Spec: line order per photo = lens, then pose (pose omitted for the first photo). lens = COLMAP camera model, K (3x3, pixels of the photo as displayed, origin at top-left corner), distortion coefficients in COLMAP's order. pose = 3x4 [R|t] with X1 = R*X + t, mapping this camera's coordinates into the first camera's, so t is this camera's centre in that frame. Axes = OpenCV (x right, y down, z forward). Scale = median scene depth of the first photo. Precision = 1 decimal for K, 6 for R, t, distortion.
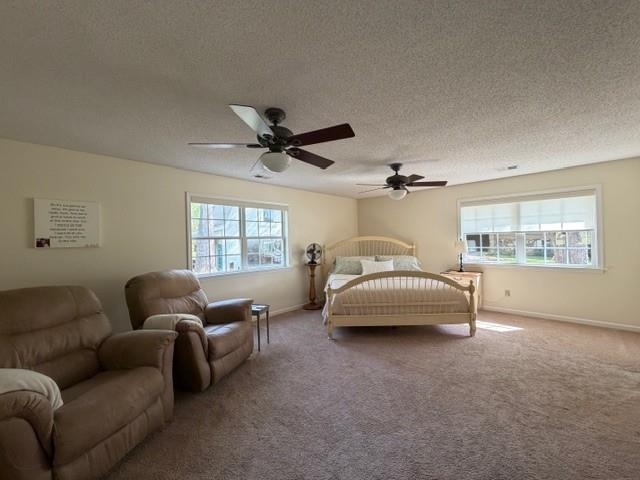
lens RADIAL K [[255.1, 0, 319.3], [0, 255.1, 239.6], [0, 0, 1]] dist [0.001382, 0.000186]
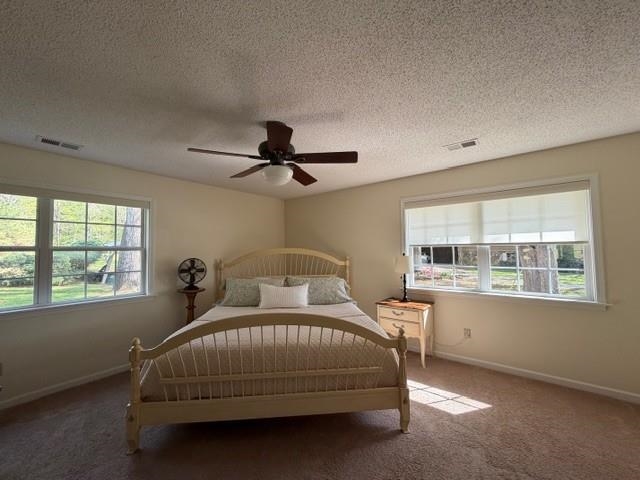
lens RADIAL K [[255.1, 0, 319.3], [0, 255.1, 239.6], [0, 0, 1]] dist [0.001382, 0.000186]
pose [[0.996367, 0.012145, 0.084292, 0.282089], [-0.008502, 0.999020, -0.043440, -0.009139], [-0.084737, 0.042566, 0.995494, 0.344190]]
